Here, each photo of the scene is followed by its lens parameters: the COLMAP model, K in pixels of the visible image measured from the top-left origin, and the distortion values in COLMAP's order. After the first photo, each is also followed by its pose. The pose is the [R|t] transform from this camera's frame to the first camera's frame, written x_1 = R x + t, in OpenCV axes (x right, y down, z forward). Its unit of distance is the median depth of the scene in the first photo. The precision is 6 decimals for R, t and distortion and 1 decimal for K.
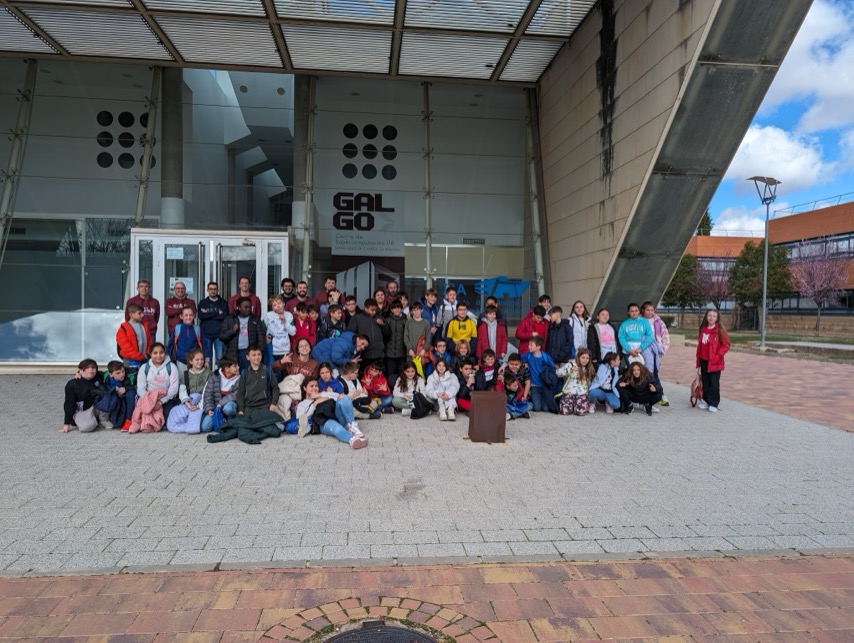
lens RADIAL K [[620.0, 0, 427.2], [0, 620.0, 324.0], [0, 0, 1]] dist [0.031098, -0.032440]
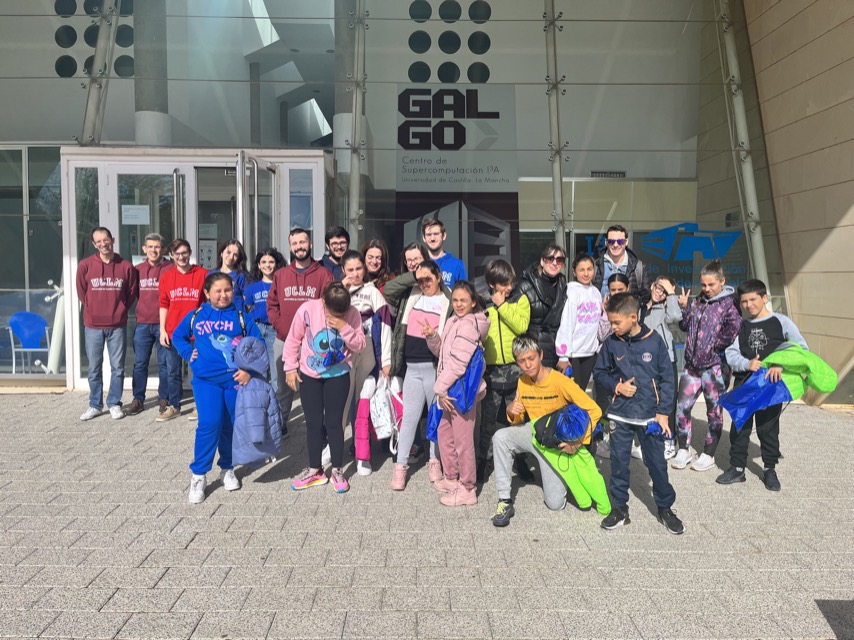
lens RADIAL K [[652.5, 0, 422.2], [0, 652.5, 316.5], [0, 0, 1]] dist [0.053357, -0.057301]
pose [[0.995312, -0.003141, -0.096666, -0.068221], [0.005987, 0.999557, 0.029165, -0.008951], [0.096532, -0.029607, 0.994889, 0.369498]]
